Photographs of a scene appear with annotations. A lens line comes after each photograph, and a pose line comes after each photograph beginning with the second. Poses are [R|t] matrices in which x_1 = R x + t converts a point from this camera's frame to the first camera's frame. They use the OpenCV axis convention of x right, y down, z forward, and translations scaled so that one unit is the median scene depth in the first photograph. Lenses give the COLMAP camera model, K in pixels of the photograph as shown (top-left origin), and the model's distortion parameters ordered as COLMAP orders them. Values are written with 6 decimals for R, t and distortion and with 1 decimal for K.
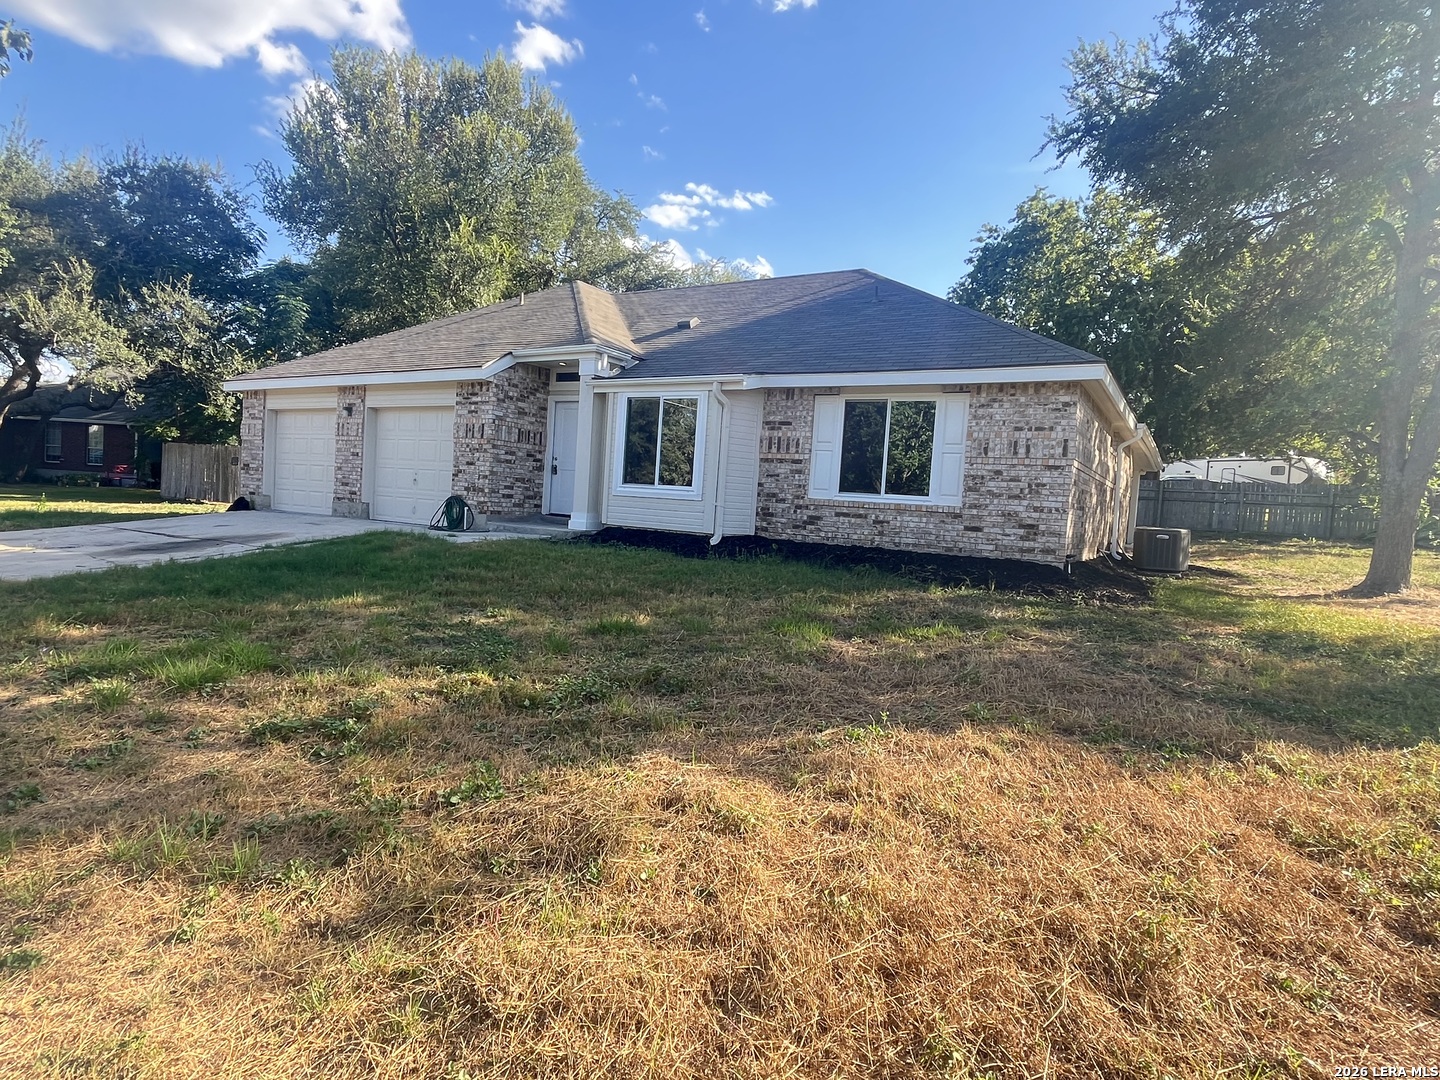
lens RADIAL K [[806.1, 0, 720.0], [0, 806.1, 540.0], [0, 0, 1]] dist [-0.000782, -0.000048]
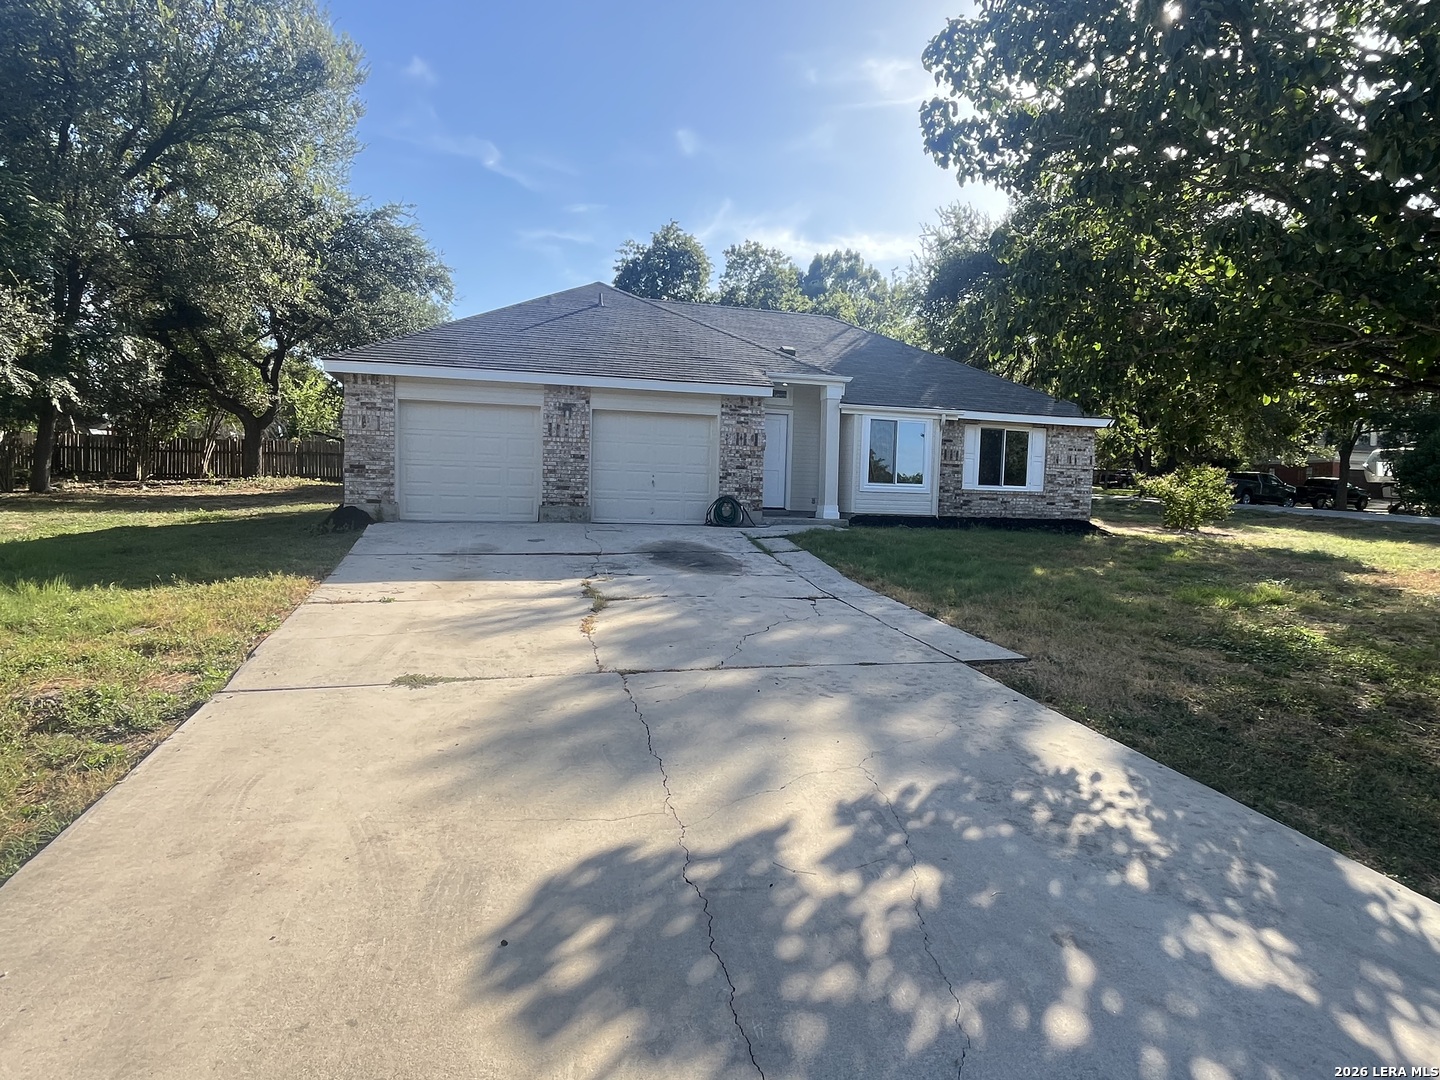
lens RADIAL K [[794.3, 0, 720.0], [0, 794.3, 540.0], [0, 0, 1]] dist [-0.022375, -0.000056]
pose [[0.681326, -0.086326, 0.726871, -1.336696], [0.048016, 0.996153, 0.073300, -0.088034], [-0.730403, -0.015039, 0.682851, 0.283970]]
